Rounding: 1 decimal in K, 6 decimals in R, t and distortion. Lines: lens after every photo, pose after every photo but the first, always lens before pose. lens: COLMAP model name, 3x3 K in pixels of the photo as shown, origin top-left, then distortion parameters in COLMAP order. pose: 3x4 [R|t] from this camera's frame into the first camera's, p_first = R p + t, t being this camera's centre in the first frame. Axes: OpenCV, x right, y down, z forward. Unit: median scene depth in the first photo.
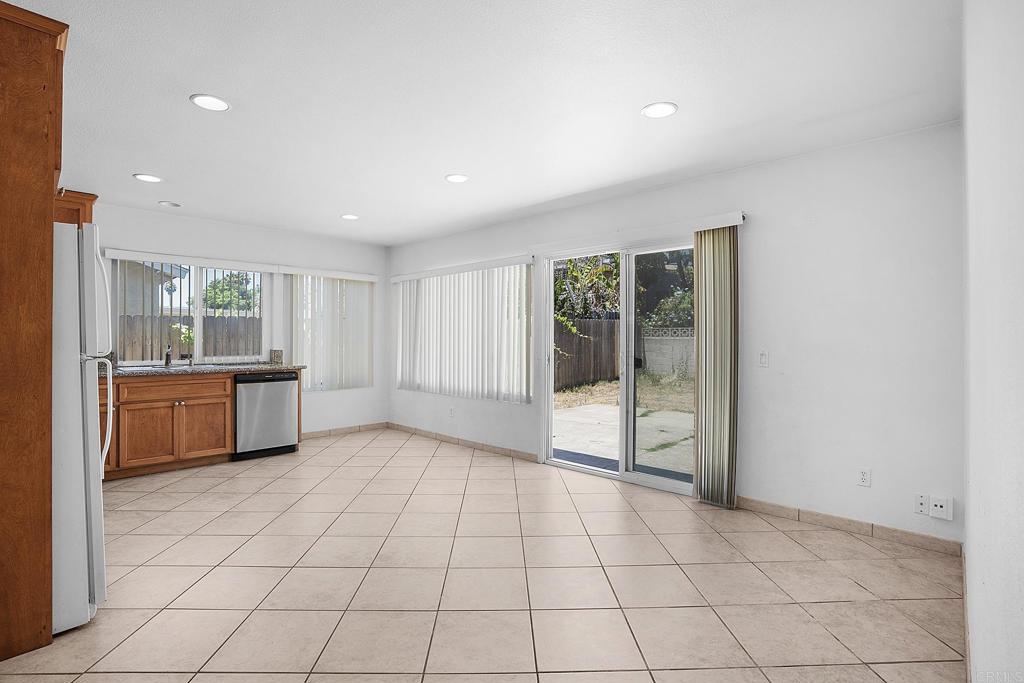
lens RADIAL K [[486.5, 0, 504.3], [0, 486.5, 336.0], [0, 0, 1]] dist [-0.072431, 0.028864]
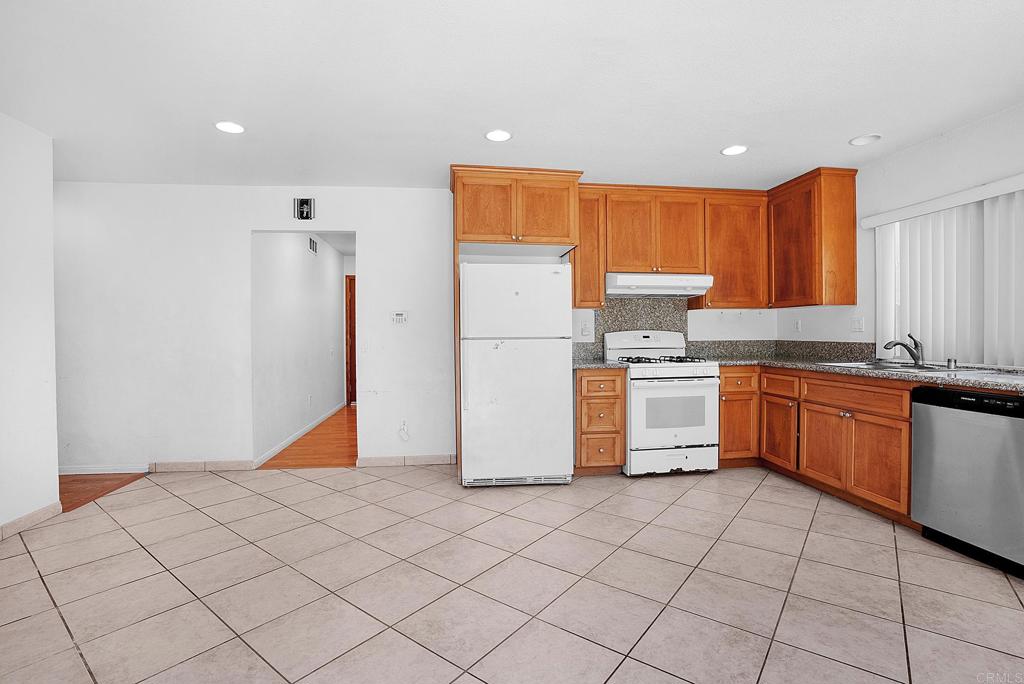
lens RADIAL K [[484.7, 0, 512.2], [0, 484.7, 344.8], [0, 0, 1]] dist [-0.072034, 0.028927]
pose [[-0.622728, 0.016507, -0.782264, 0.183387], [0.006372, 0.999851, 0.016026, 0.019450], [0.782412, 0.004995, -0.622741, 0.982434]]
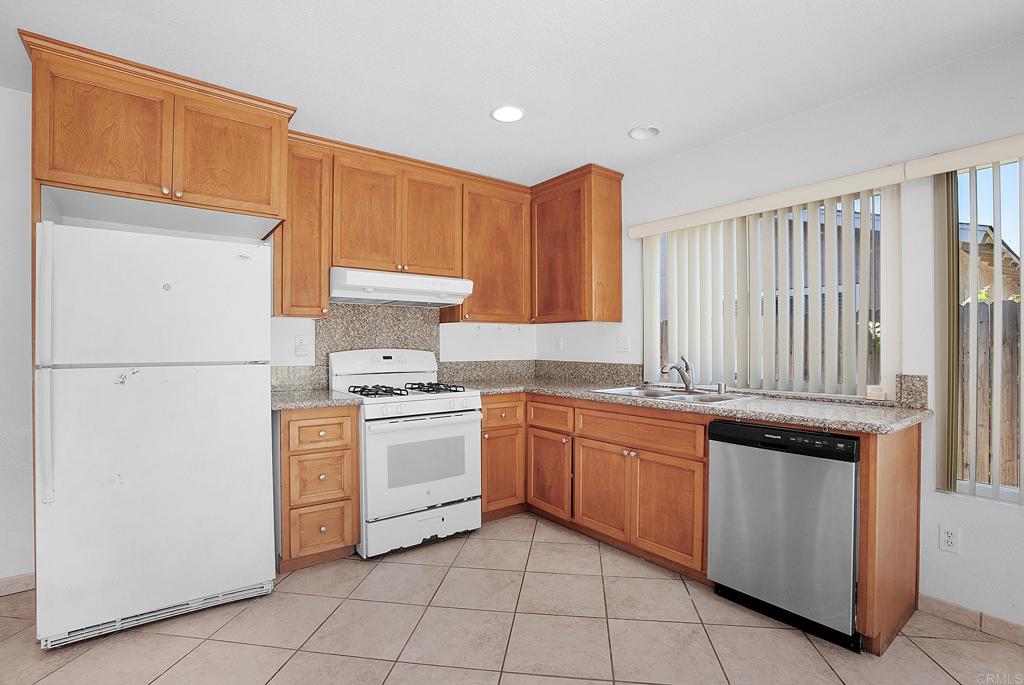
lens RADIAL K [[484.7, 0, 512.2], [0, 484.7, 345.3], [0, 0, 1]] dist [-0.072034, 0.028927]
pose [[-0.148876, -0.004492, -0.988846, -0.050931], [0.002631, 0.999984, -0.004939, 0.006726], [0.988852, -0.003337, -0.148862, 0.883798]]
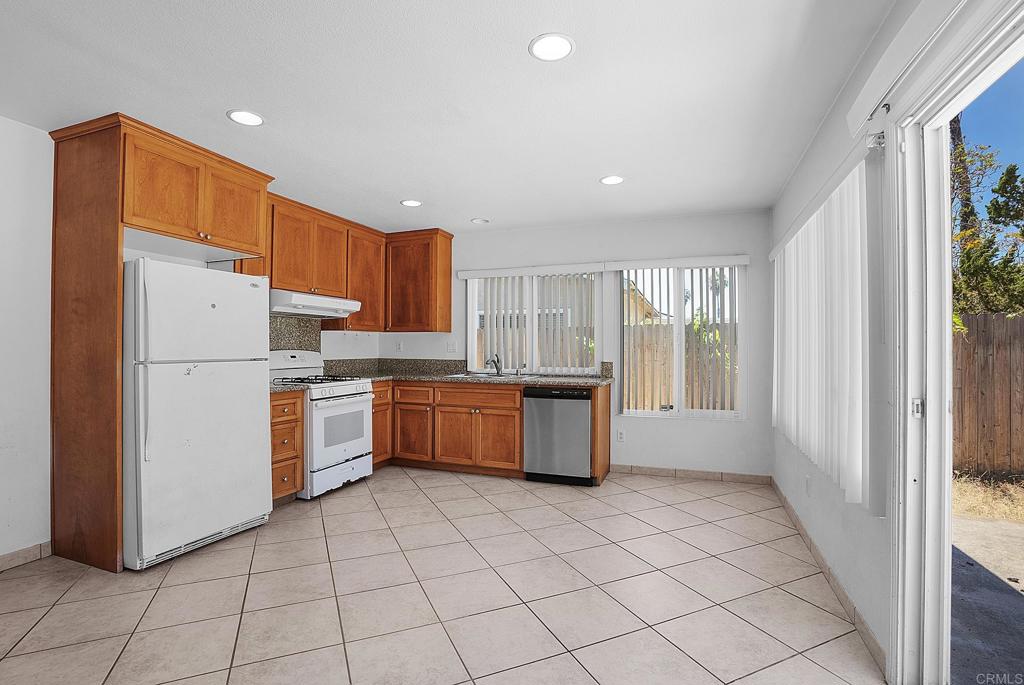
lens RADIAL K [[484.7, 0, 512.2], [0, 484.7, 345.3], [0, 0, 1]] dist [-0.072034, 0.028927]
pose [[0.402994, -0.009261, -0.915156, 0.291023], [0.004420, 0.999957, -0.008172, 0.007889], [0.915192, -0.000752, 0.403017, 0.608102]]
